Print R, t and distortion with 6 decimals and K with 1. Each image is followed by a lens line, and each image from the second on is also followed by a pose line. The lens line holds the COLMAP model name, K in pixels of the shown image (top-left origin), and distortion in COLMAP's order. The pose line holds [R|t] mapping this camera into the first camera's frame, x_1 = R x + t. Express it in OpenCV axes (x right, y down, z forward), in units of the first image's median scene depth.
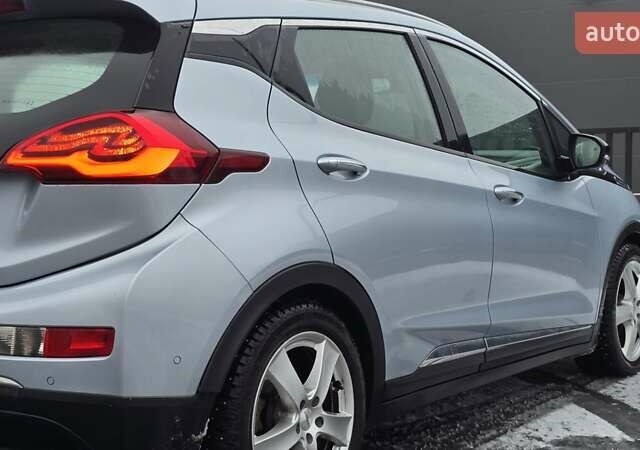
lens RADIAL K [[1083.1, 0, 323.5], [0, 1083.1, 204.5], [0, 0, 1]] dist [0.112020, 0.000000]
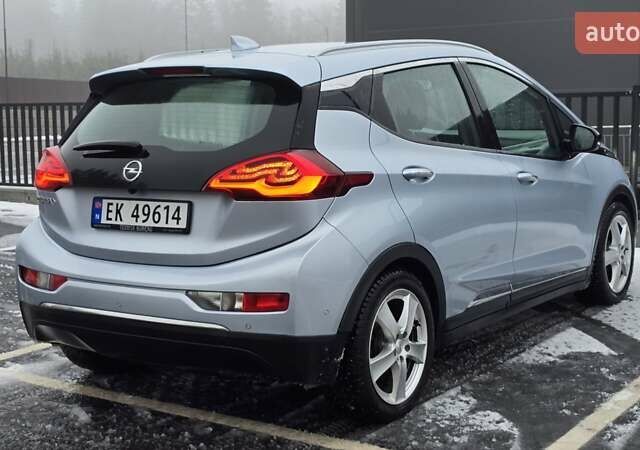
lens RADIAL K [[1083.1, 0, 317.2], [0, 1083.1, 223.0], [0, 0, 1]] dist [0.112020, 0.000000]
pose [[0.999823, -0.018236, 0.004682, -0.127937], [0.017706, 0.995275, 0.095473, -0.113185], [-0.006401, -0.095373, 0.995421, -0.457229]]
